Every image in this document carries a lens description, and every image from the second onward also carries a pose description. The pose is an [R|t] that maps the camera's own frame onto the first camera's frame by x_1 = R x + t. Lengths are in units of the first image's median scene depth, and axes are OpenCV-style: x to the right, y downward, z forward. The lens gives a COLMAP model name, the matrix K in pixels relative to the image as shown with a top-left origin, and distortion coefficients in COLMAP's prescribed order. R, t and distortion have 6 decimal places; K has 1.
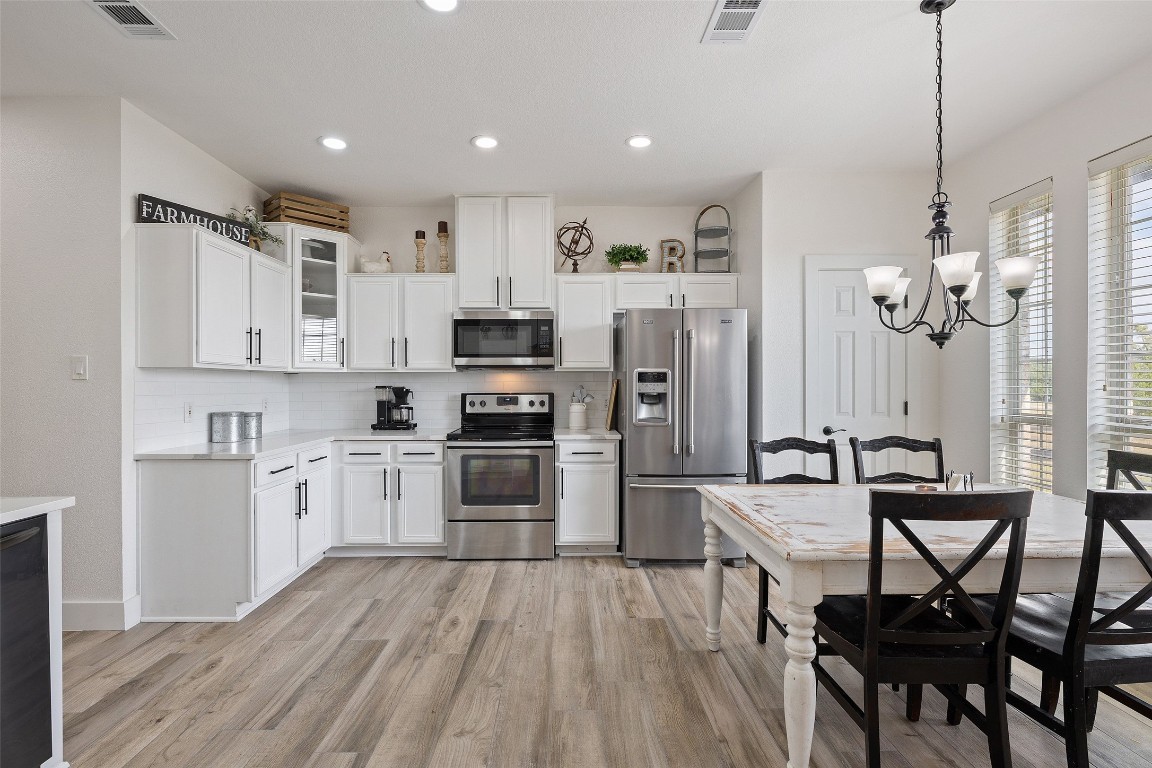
lens RADIAL K [[516.6, 0, 576.0], [0, 516.6, 384.0], [0, 0, 1]] dist [0.000342, 0.000138]
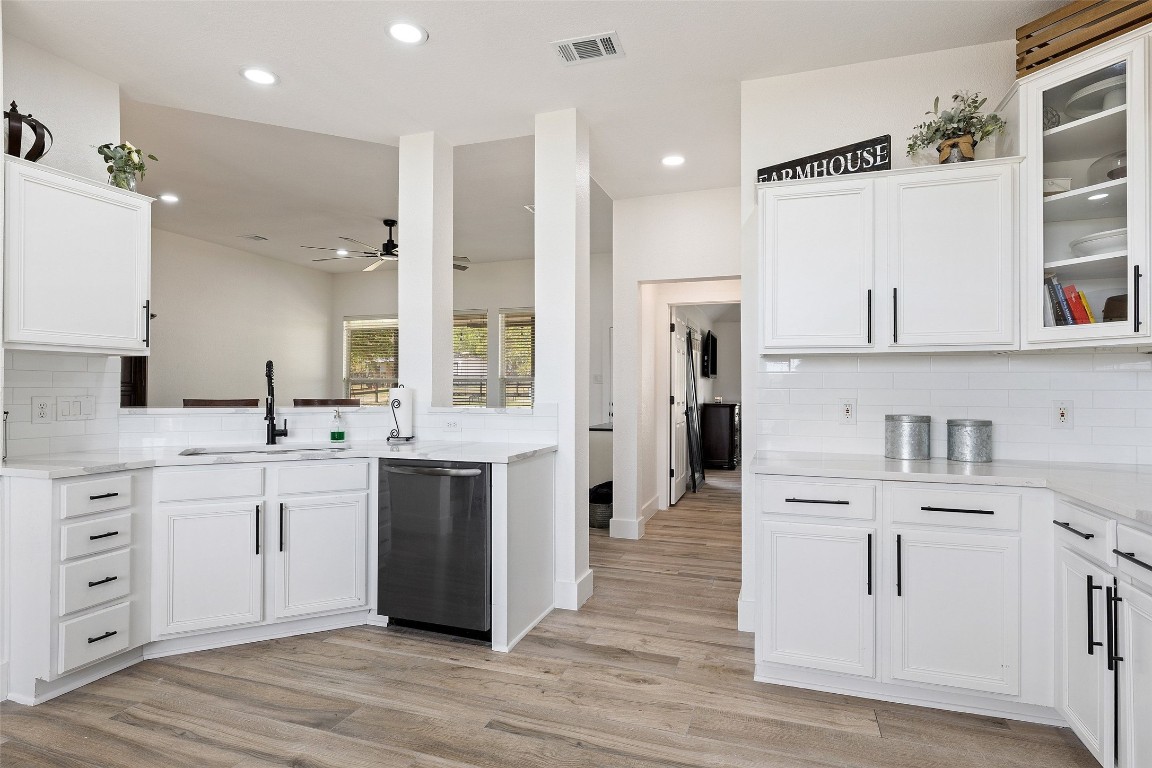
lens RADIAL K [[609.6, 0, 576.0], [0, 609.6, 384.0], [0, 0, 1]] dist [-0.000149, -0.000176]
pose [[-0.342811, -0.006173, -0.939384, 0.261626], [-0.002268, 0.999981, -0.005743, 0.020412], [0.939401, 0.000161, -0.342819, 0.944790]]
